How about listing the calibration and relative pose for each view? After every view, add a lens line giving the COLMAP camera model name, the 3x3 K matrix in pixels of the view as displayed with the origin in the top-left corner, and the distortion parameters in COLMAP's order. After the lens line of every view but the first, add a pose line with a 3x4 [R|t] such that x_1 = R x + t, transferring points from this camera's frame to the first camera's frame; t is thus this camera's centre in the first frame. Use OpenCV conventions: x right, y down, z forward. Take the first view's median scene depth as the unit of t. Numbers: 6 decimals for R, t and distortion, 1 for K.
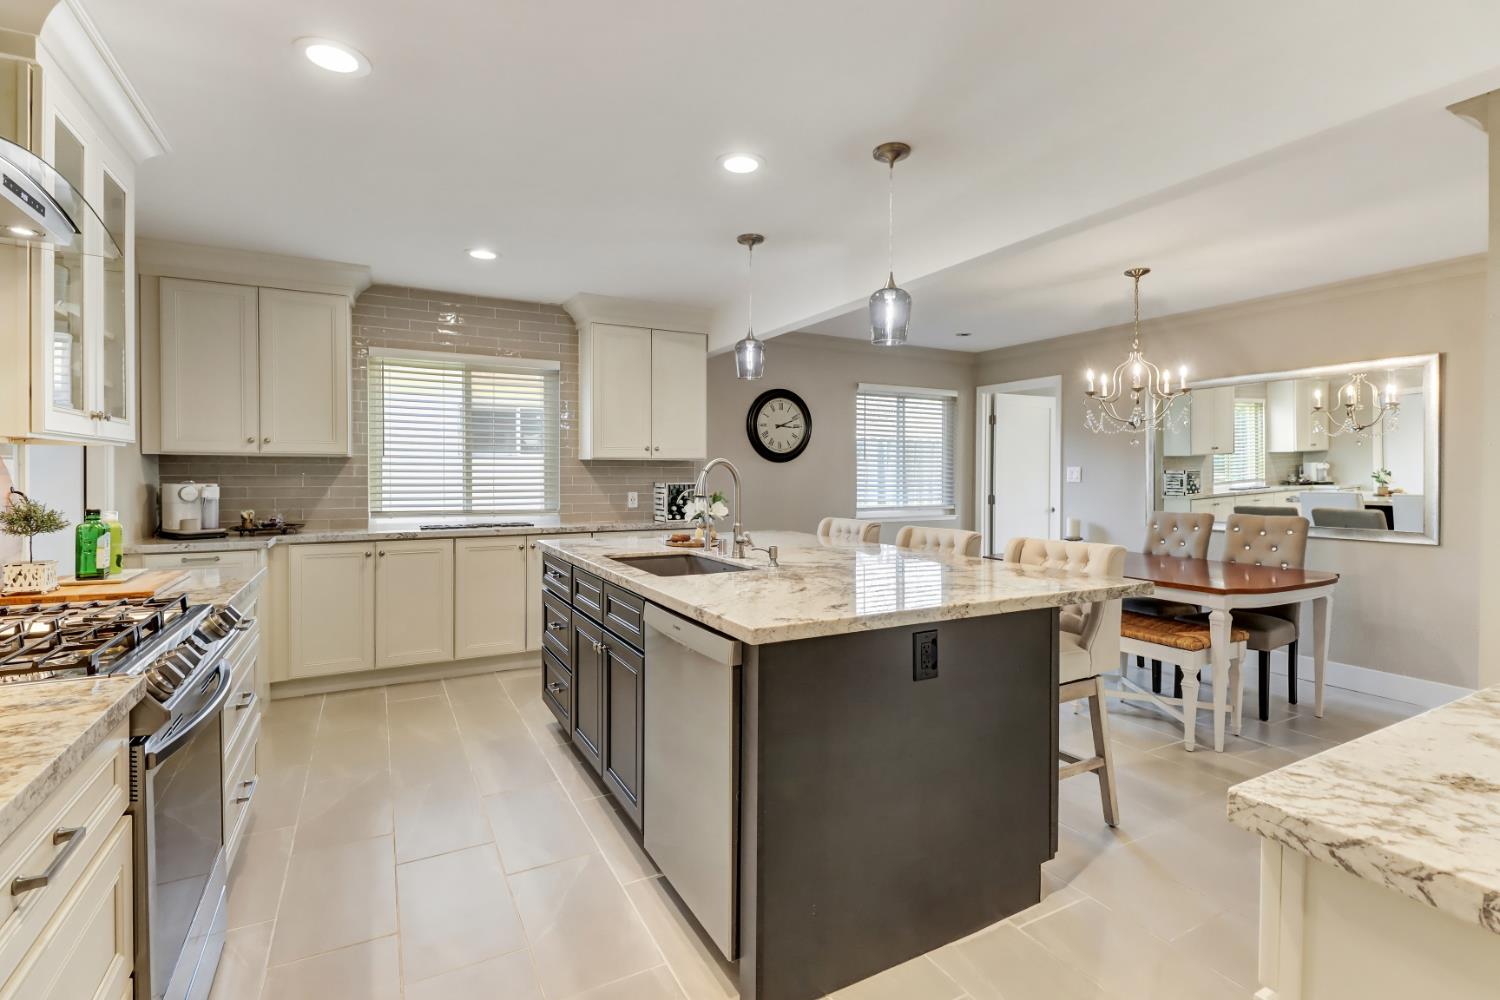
lens RADIAL K [[707.4, 0, 748.0], [0, 707.4, 474.2], [0, 0, 1]] dist [0.026239, -0.017284]
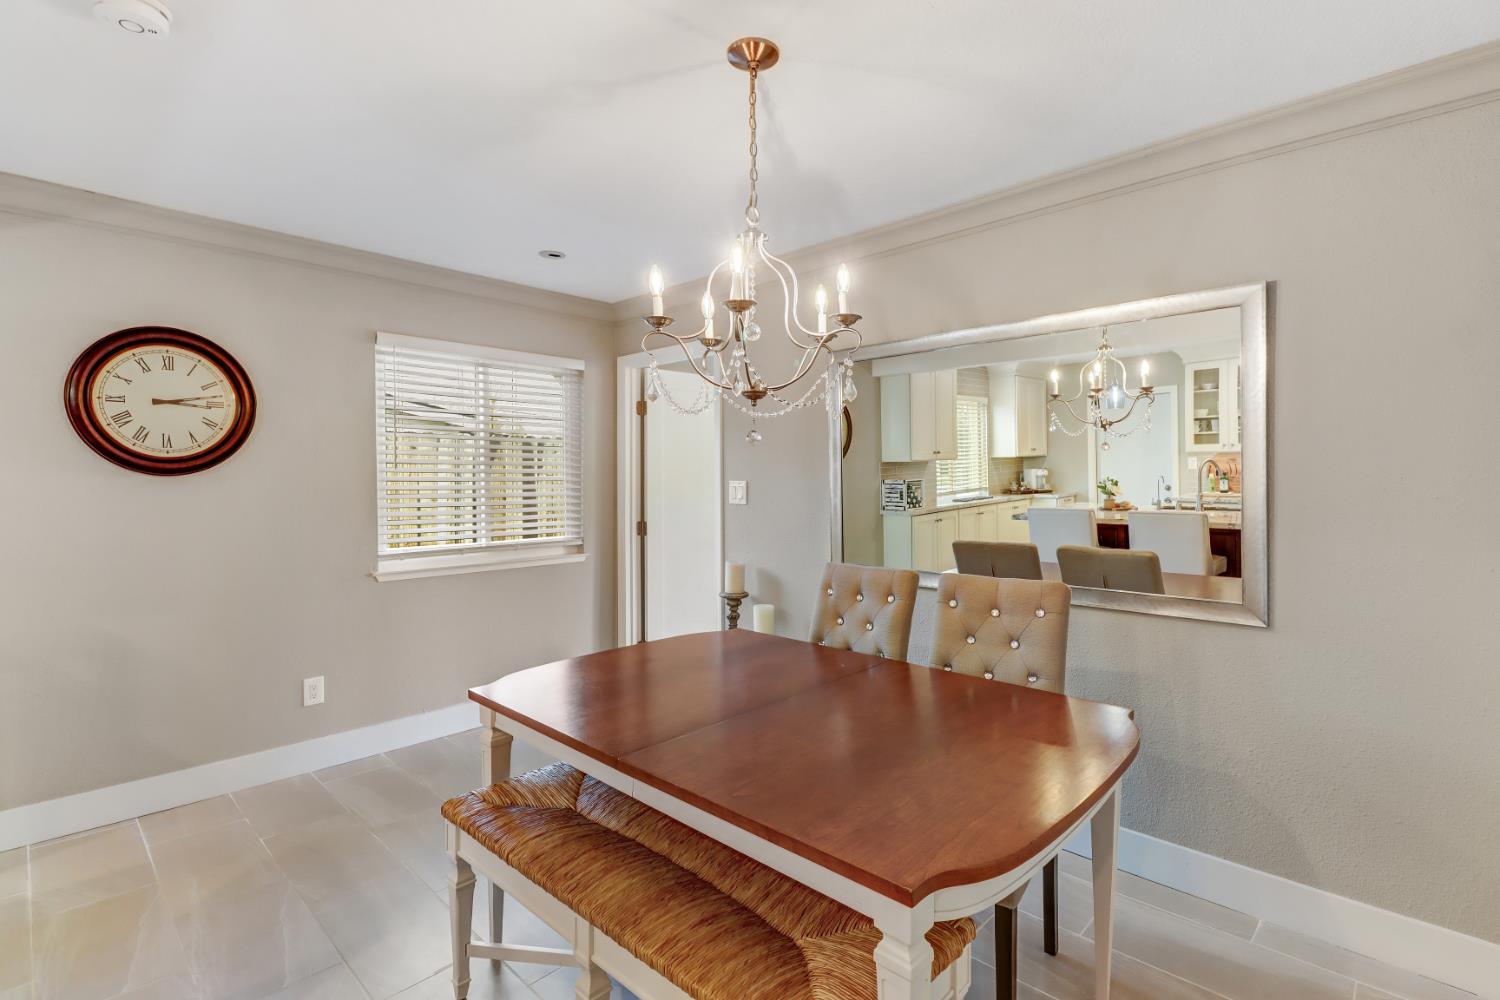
lens RADIAL K [[707.4, 0, 748.0], [0, 707.4, 474.2], [0, 0, 1]] dist [0.026239, -0.017284]
pose [[0.953744, -0.004832, 0.300582, 0.239599], [0.006272, 0.999973, -0.003825, -0.011542], [-0.300556, 0.005533, 0.953748, 0.340783]]
